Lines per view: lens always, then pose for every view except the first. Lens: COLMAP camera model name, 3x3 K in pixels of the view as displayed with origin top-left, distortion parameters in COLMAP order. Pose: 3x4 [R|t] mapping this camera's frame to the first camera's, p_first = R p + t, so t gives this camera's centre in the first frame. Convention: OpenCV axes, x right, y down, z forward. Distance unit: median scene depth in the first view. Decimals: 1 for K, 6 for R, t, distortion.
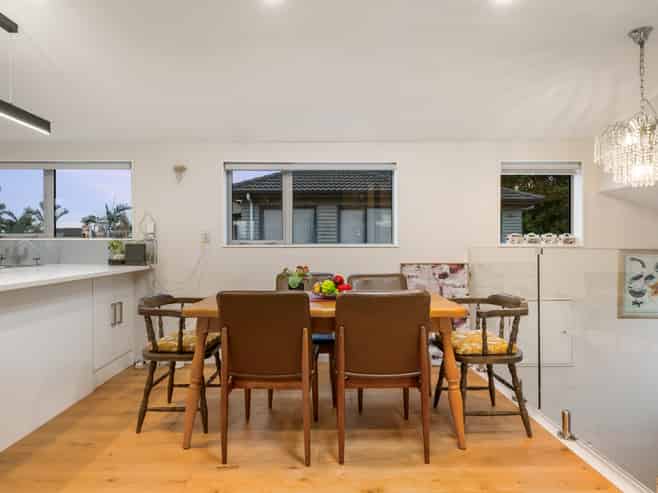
lens RADIAL K [[397.6, 0, 329.0], [0, 397.6, 246.5], [0, 0, 1]] dist [0.004698, 0.000801]
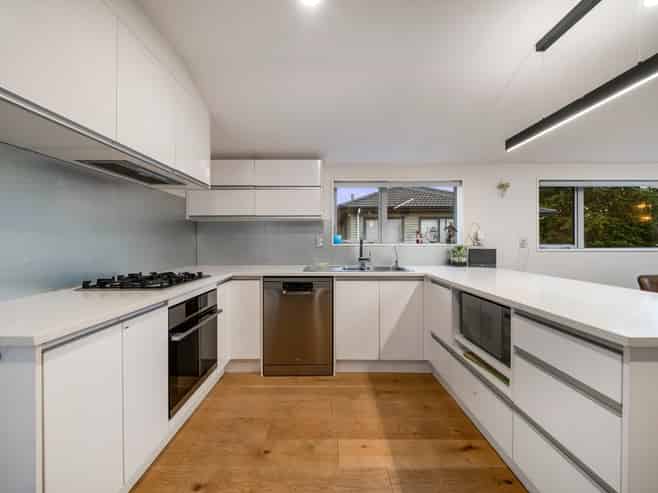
lens RADIAL K [[260.4, 0, 329.0], [0, 260.4, 246.5], [0, 0, 1]] dist [0.022685, -0.012029]
pose [[0.999928, -0.000848, -0.011957, -0.889497], [0.000972, 0.999946, 0.010345, -0.020761], [0.011948, -0.010356, 0.999875, 0.202666]]
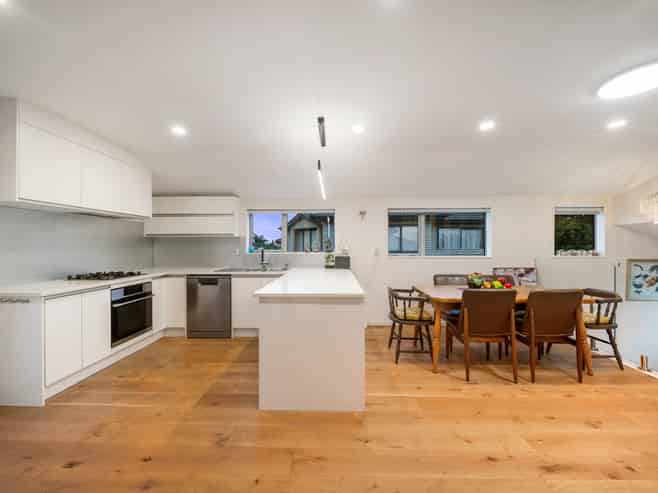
lens RADIAL K [[260.4, 0, 329.0], [0, 260.4, 246.5], [0, 0, 1]] dist [0.022685, -0.012029]
pose [[0.999346, -0.000599, -0.036167, -0.480695], [0.000644, 0.999999, 0.001225, -0.049498], [0.036166, -0.001247, 0.999345, -0.140670]]
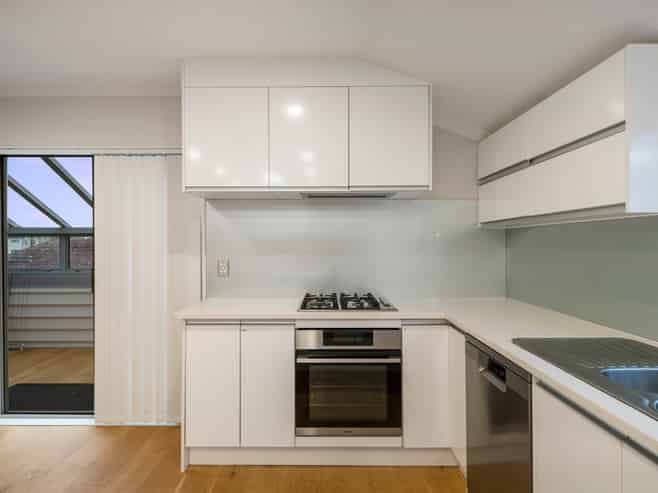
lens RADIAL K [[385.8, 0, 329.0], [0, 385.8, 246.5], [0, 0, 1]] dist [-0.044725, -0.000067]
pose [[-0.019252, -0.002447, -0.999812, -0.542023], [-0.002415, 0.999994, -0.002401, -0.049847], [0.999812, 0.002369, -0.019258, 0.657002]]
